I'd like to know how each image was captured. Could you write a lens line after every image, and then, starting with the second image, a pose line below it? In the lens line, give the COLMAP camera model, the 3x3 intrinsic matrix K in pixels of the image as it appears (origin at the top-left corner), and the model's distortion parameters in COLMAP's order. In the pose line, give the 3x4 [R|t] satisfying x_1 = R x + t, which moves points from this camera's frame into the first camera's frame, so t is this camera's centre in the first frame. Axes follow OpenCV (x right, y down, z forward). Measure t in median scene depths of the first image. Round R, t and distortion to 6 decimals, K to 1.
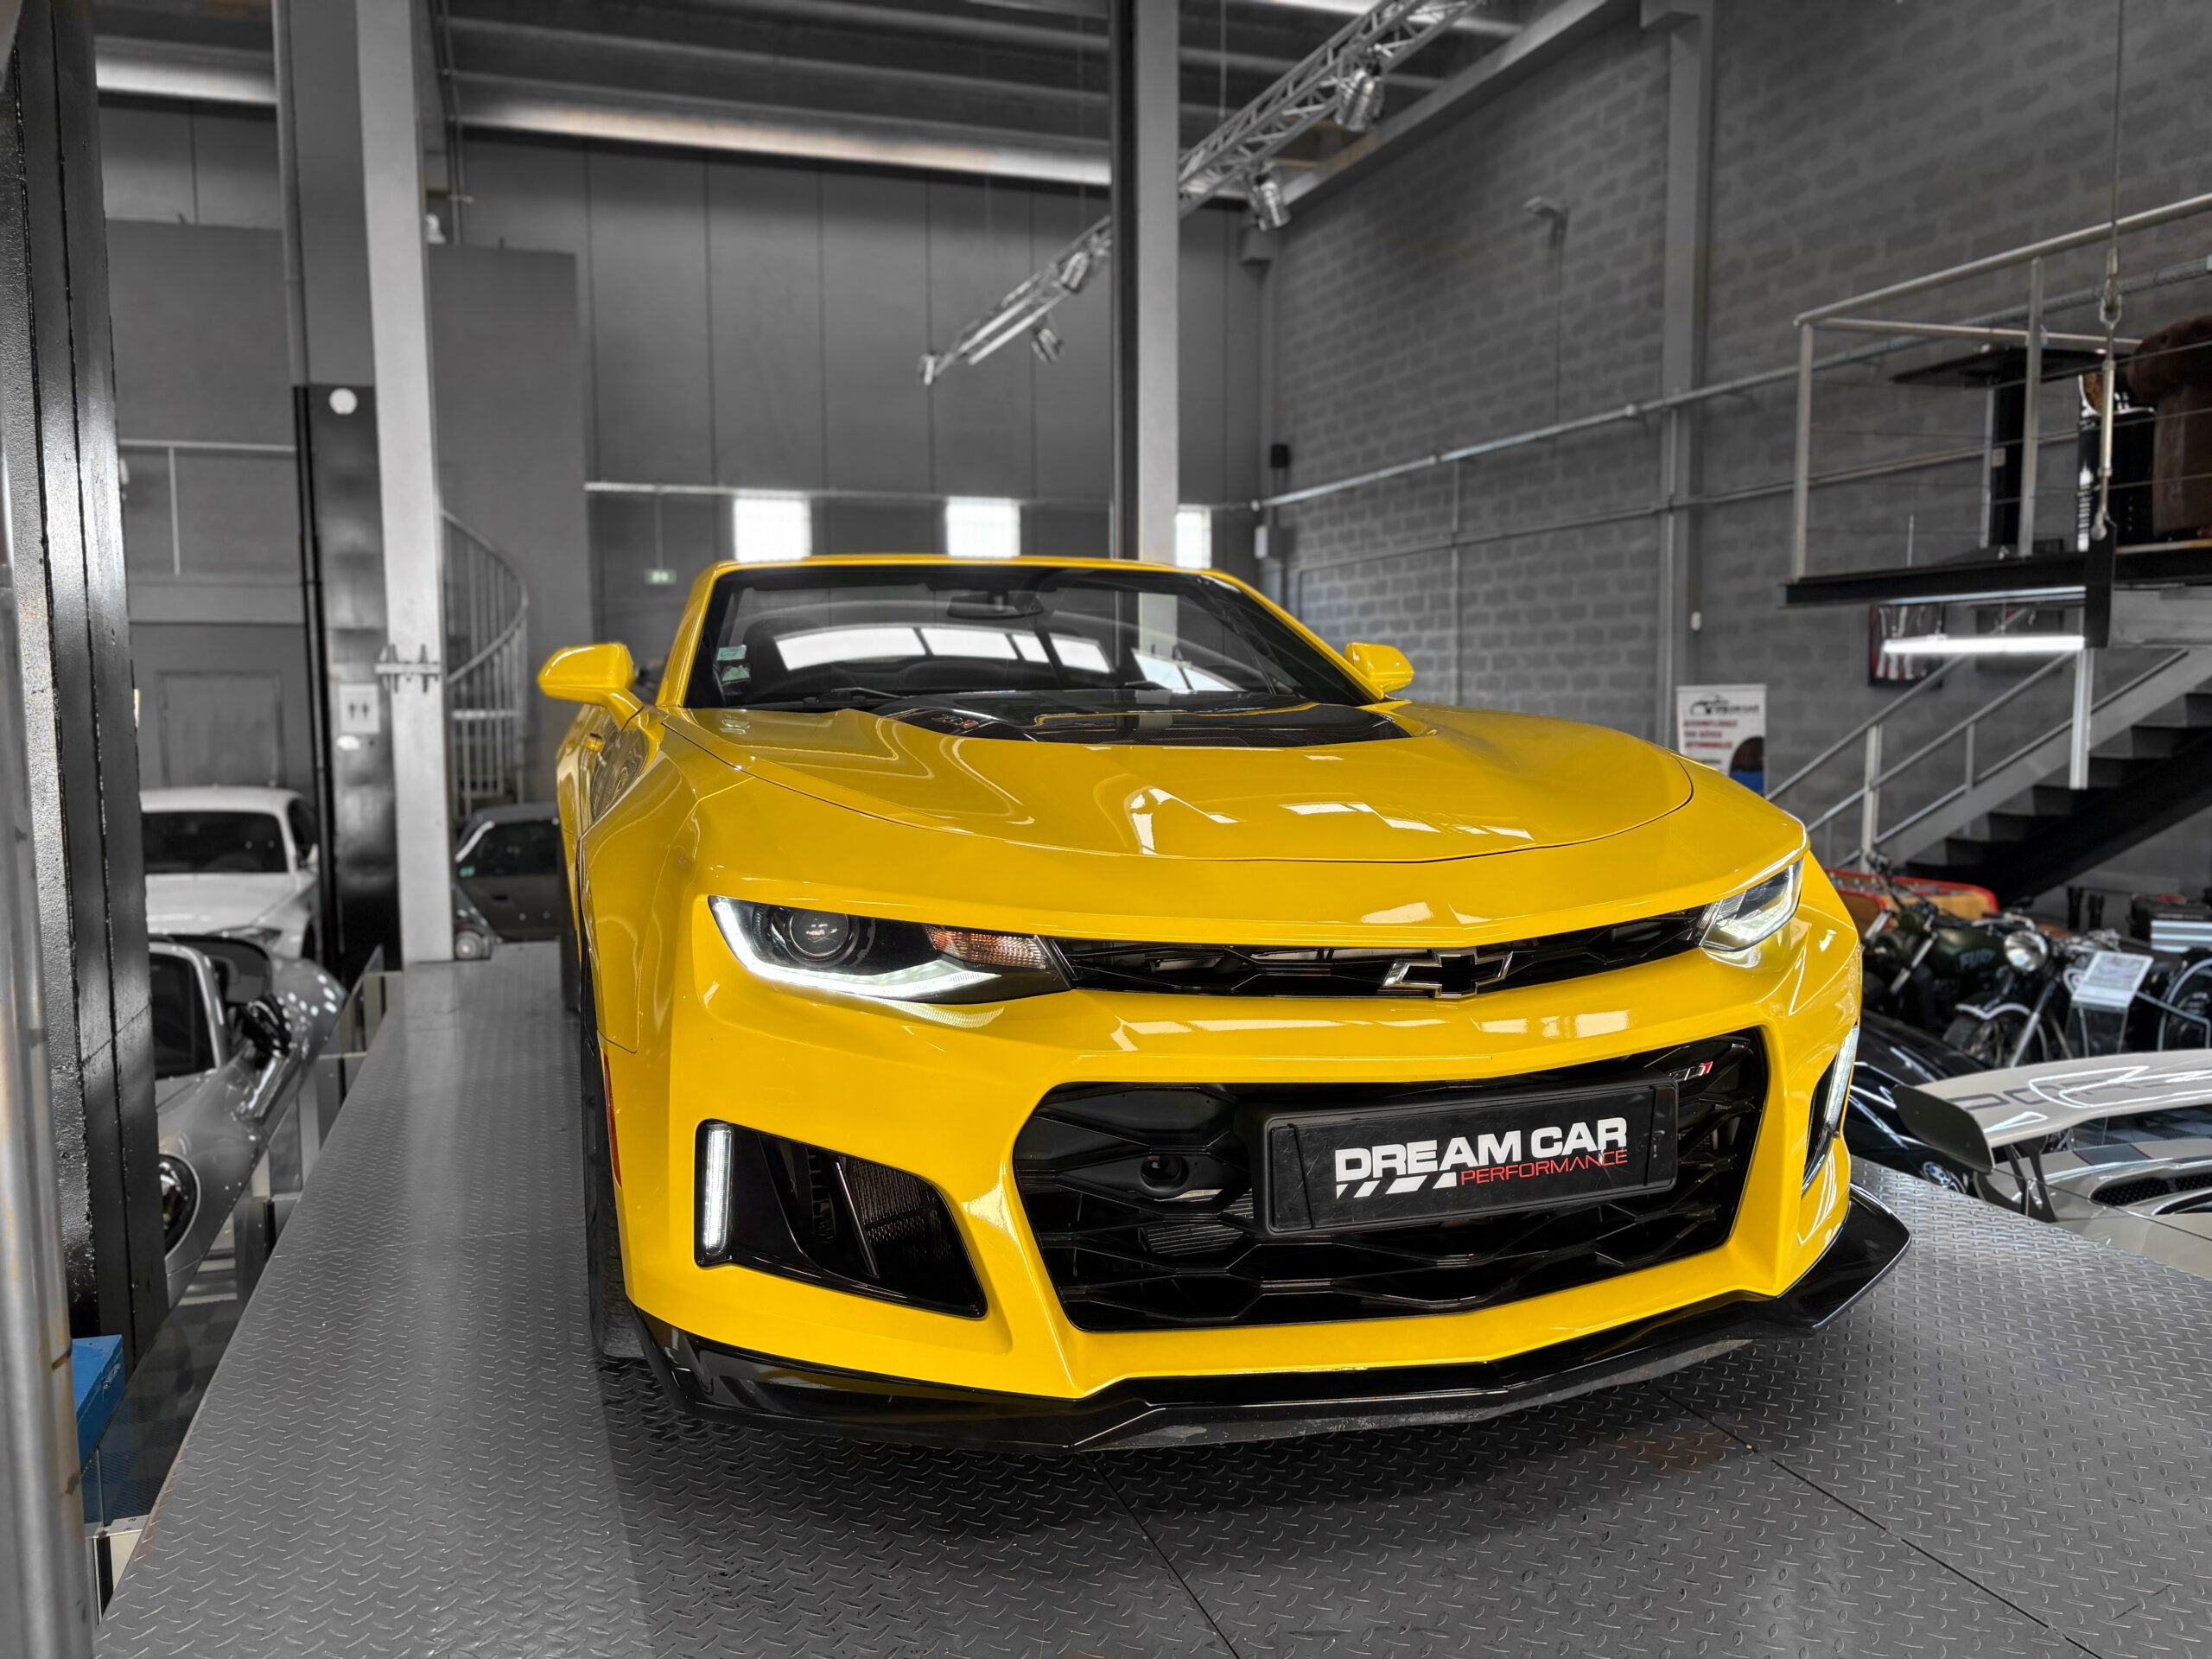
lens RADIAL K [[1656.1, 0, 1095.9], [0, 1656.1, 824.1], [0, 0, 1]] dist [0.041828, -0.039343]
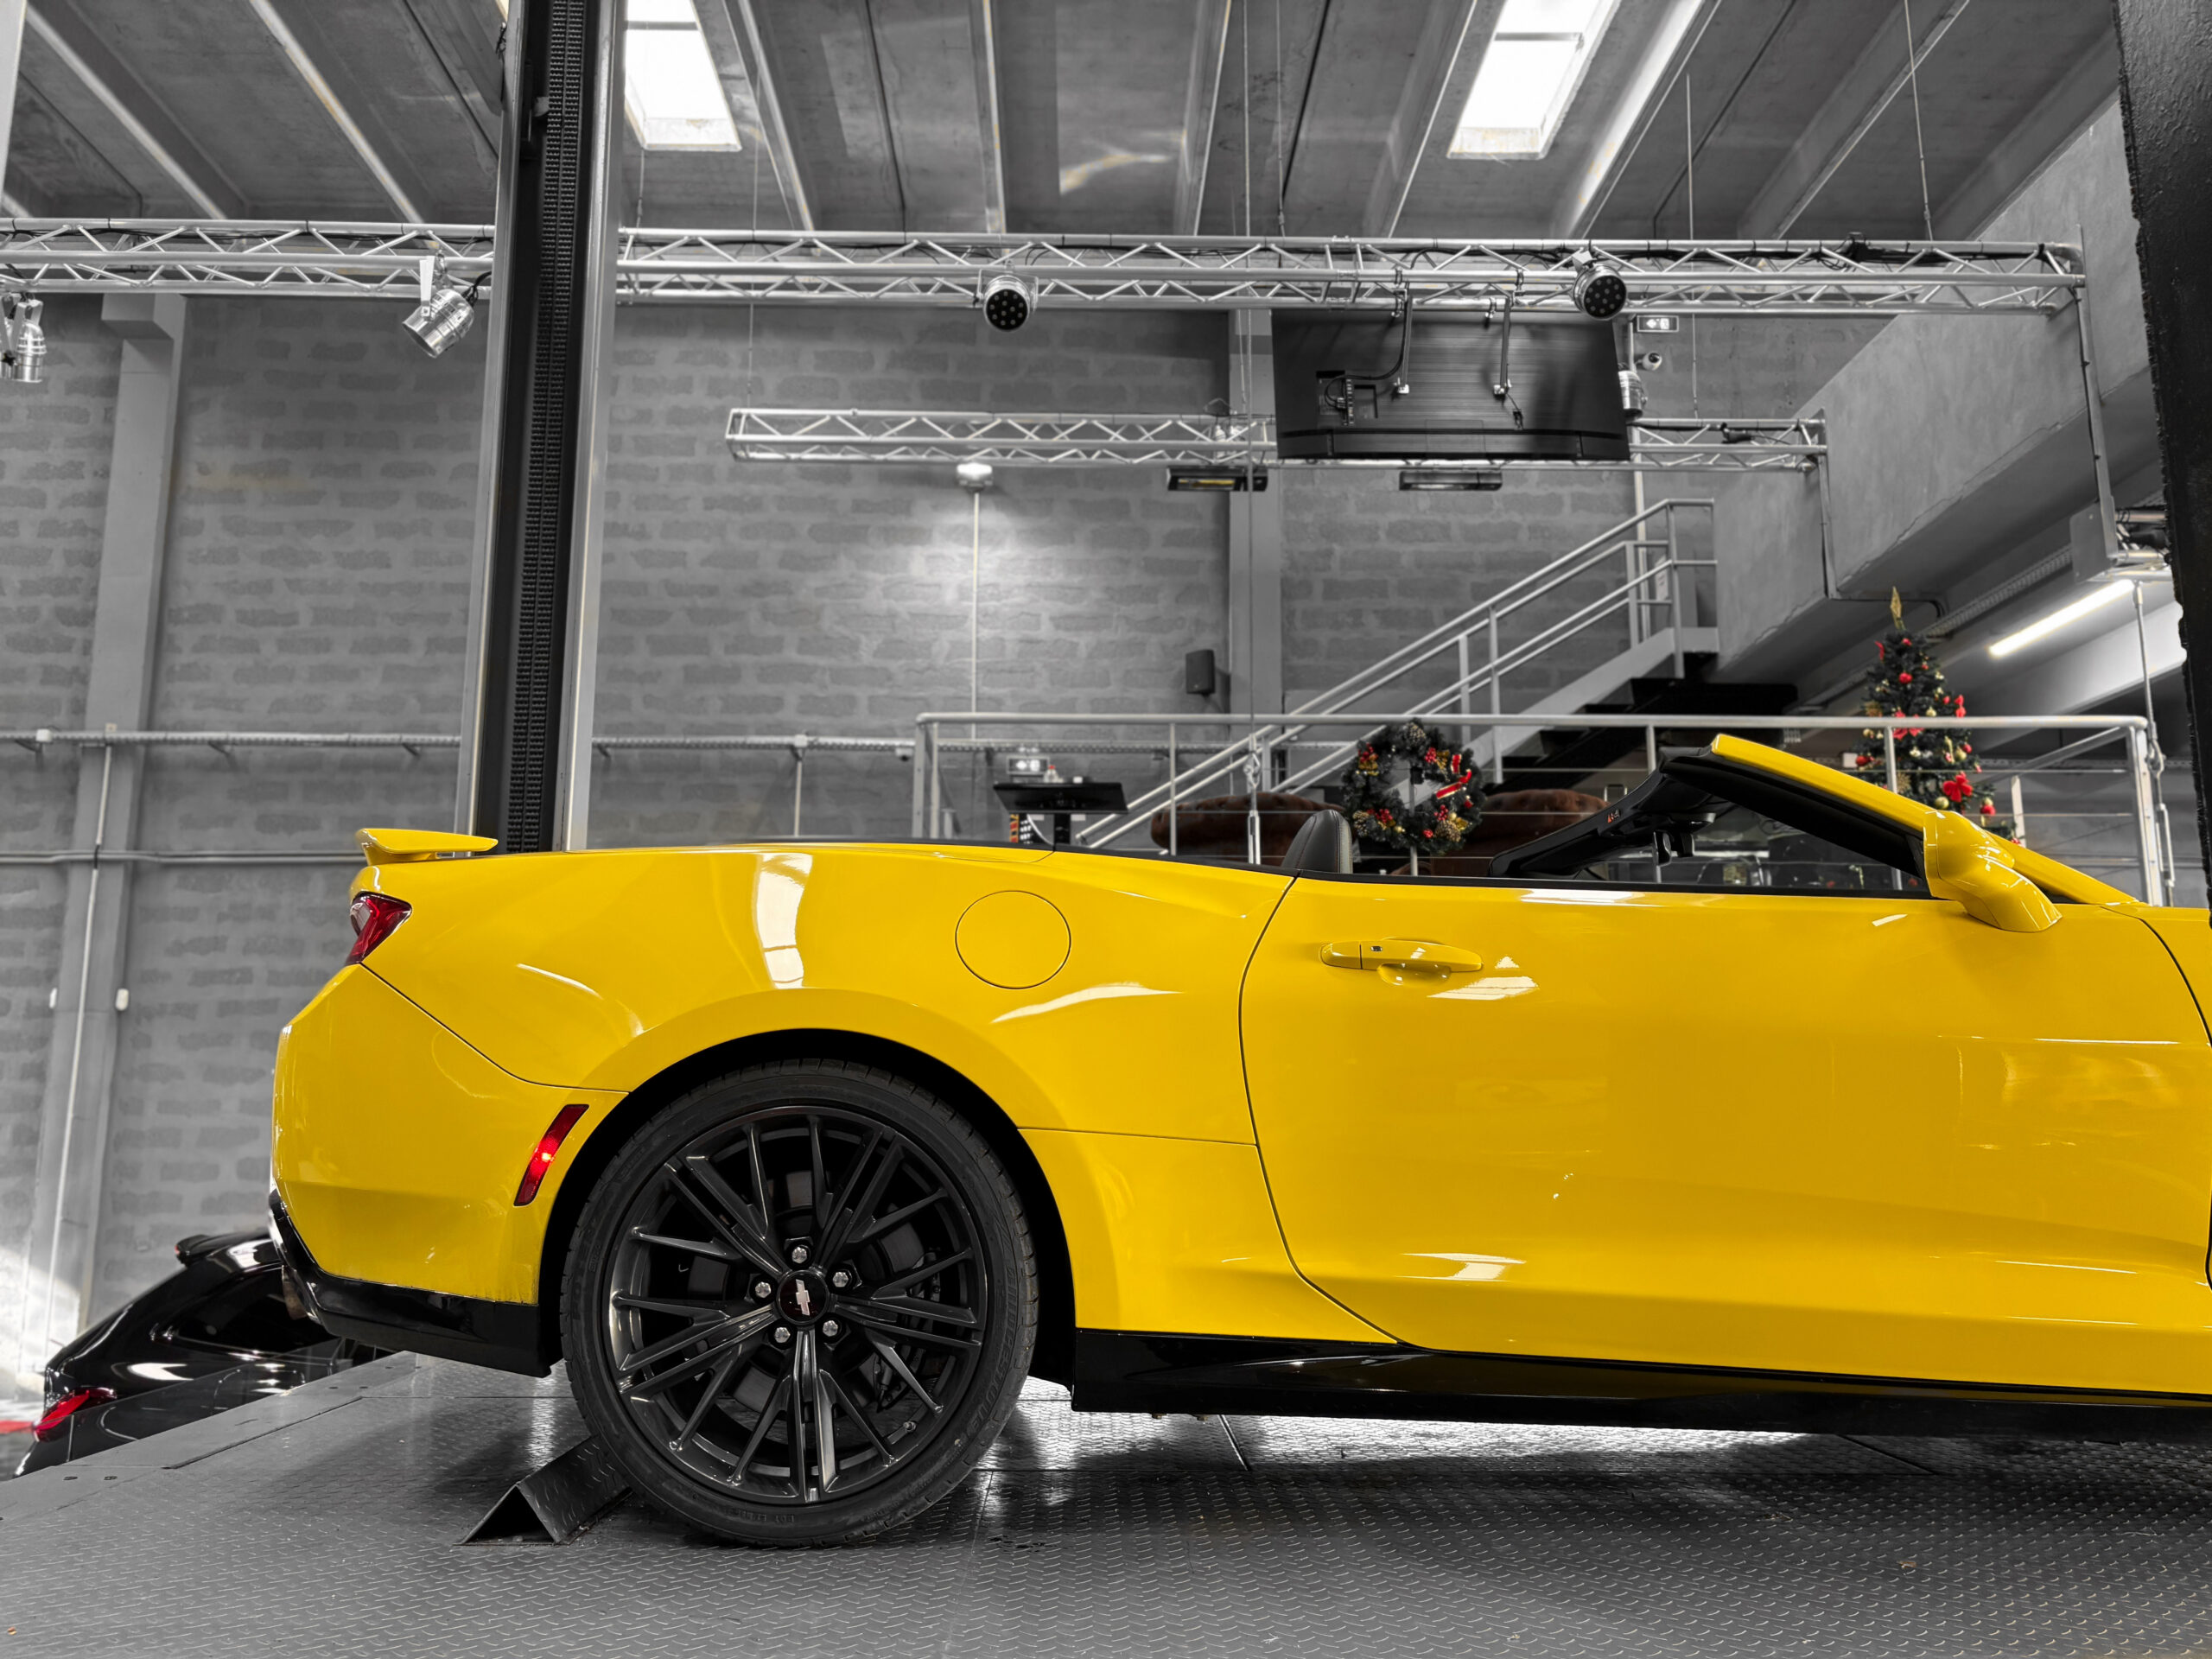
lens RADIAL K [[1656.1, 0, 1106.2], [0, 1656.1, 839.0], [0, 0, 1]] dist [0.041828, -0.039343]
pose [[0.329890, 0.170444, 0.928505, -0.268463], [0.068895, 0.976596, -0.203750, 0.004420], [-0.941502, 0.131185, 0.310426, 0.268140]]
